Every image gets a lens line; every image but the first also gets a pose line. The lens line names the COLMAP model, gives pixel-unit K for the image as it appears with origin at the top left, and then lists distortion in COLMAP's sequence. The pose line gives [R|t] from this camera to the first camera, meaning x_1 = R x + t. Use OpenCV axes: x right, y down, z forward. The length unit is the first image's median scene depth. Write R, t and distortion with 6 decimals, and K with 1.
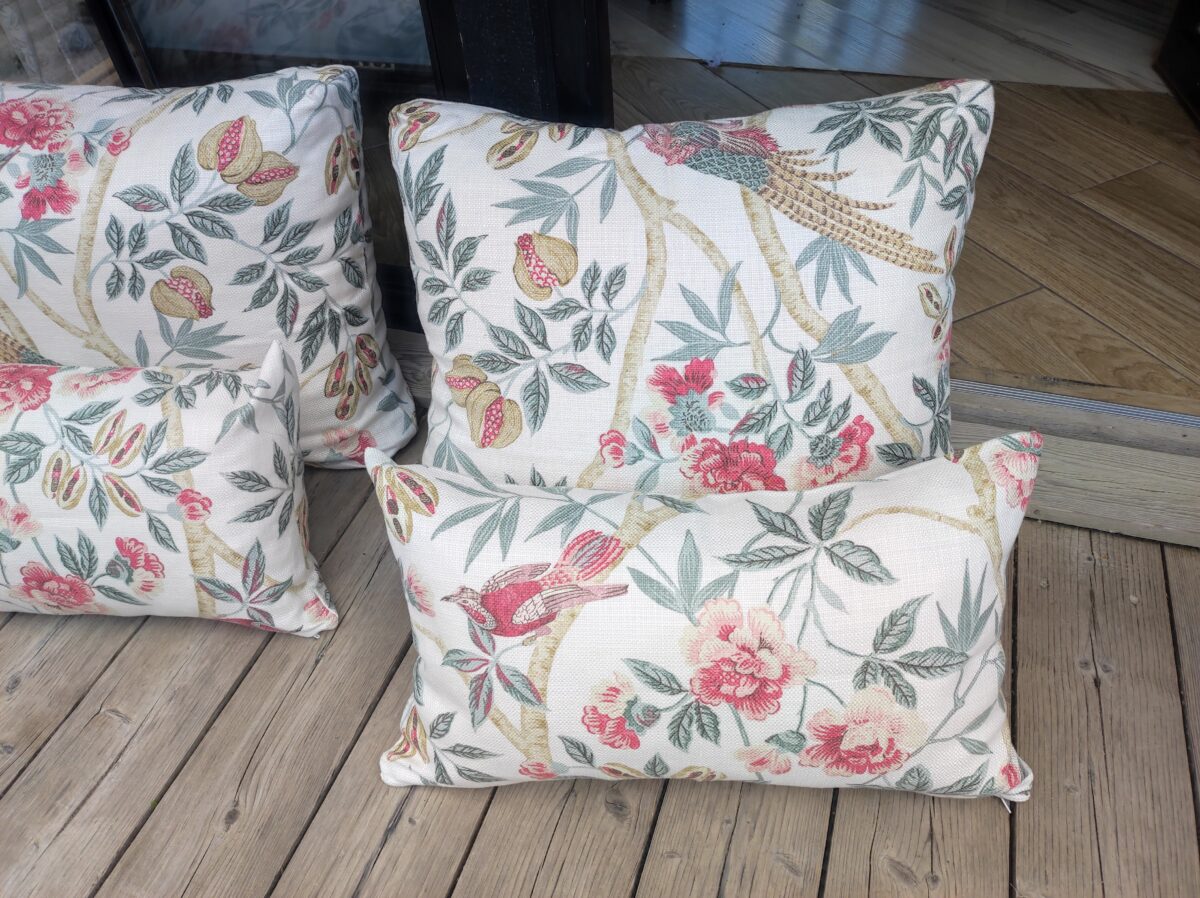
lens RADIAL K [[876.8, 0, 619.0], [0, 876.8, 489.4], [0, 0, 1]] dist [0.033367, -0.031182]
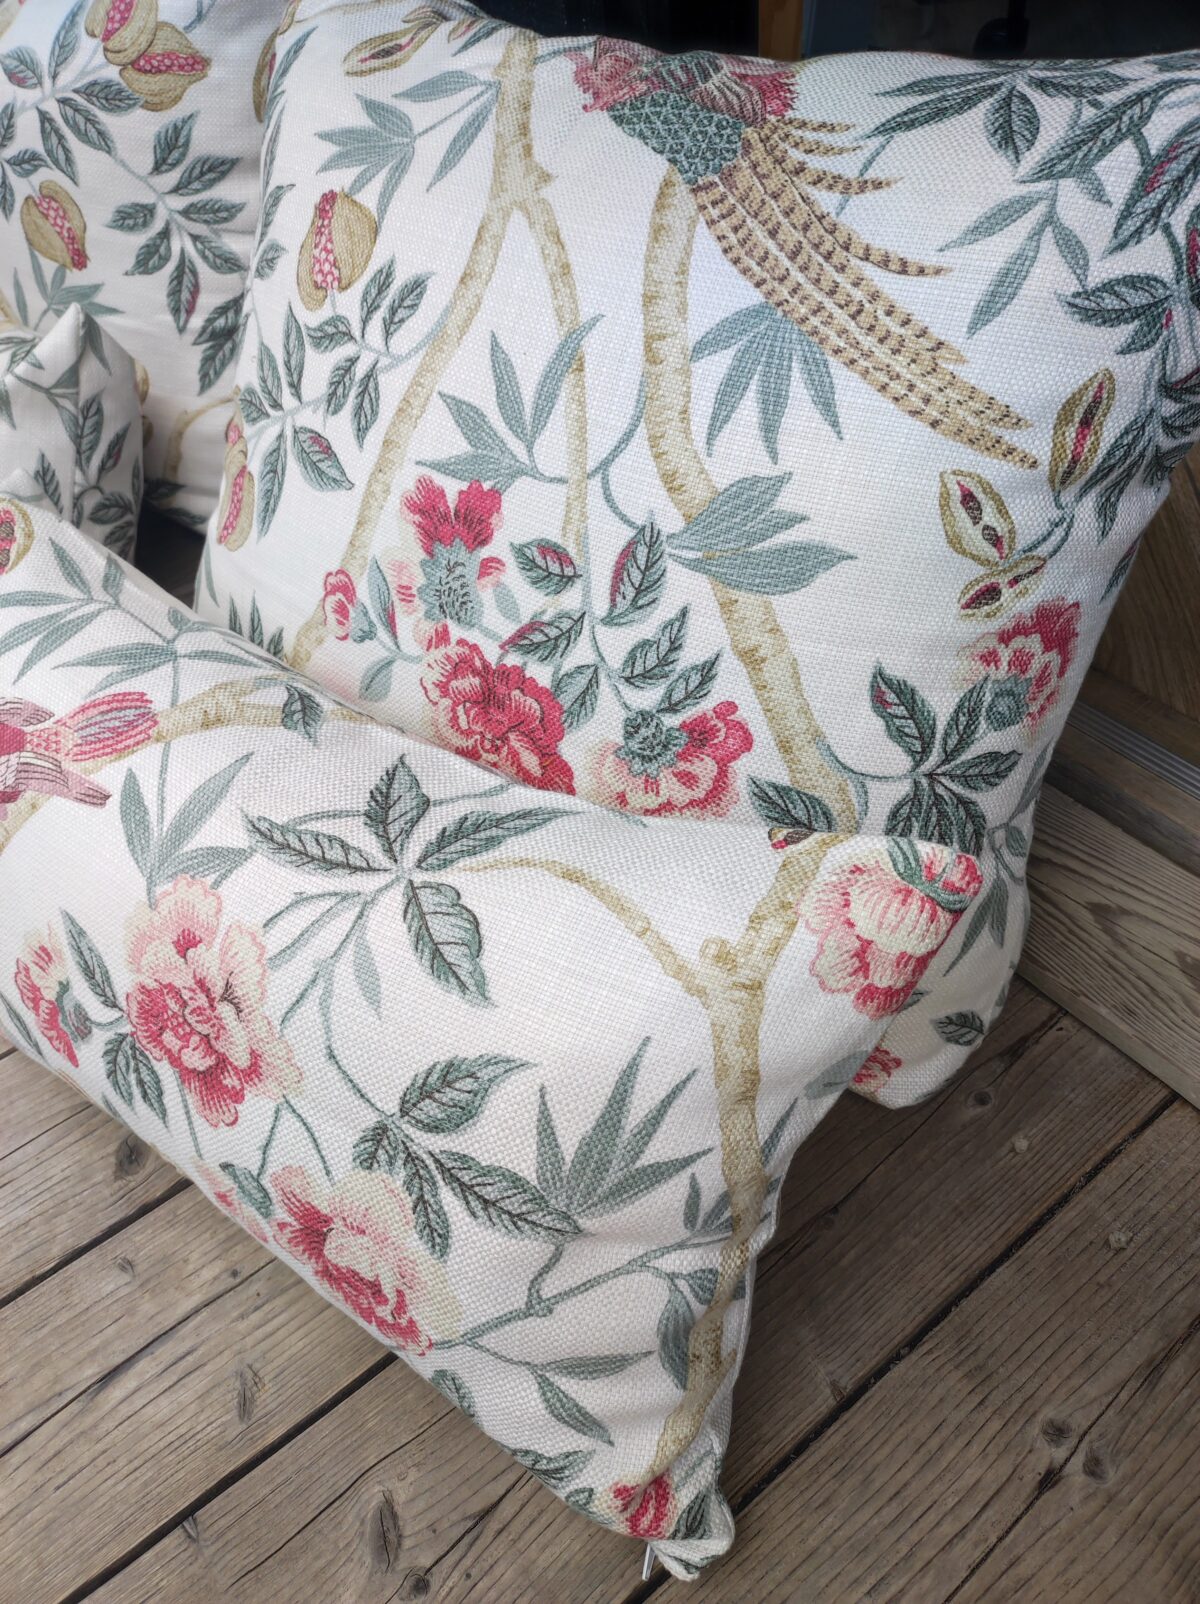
lens RADIAL K [[1172.0, 0, 605.7], [0, 1172.0, 851.4], [0, 0, 1]] dist [0.033367, -0.031182]
pose [[0.821707, 0.405967, -0.399984, 0.518836], [-0.381494, 0.913219, 0.143156, -0.076788], [0.423390, 0.034959, 0.905273, 0.397477]]
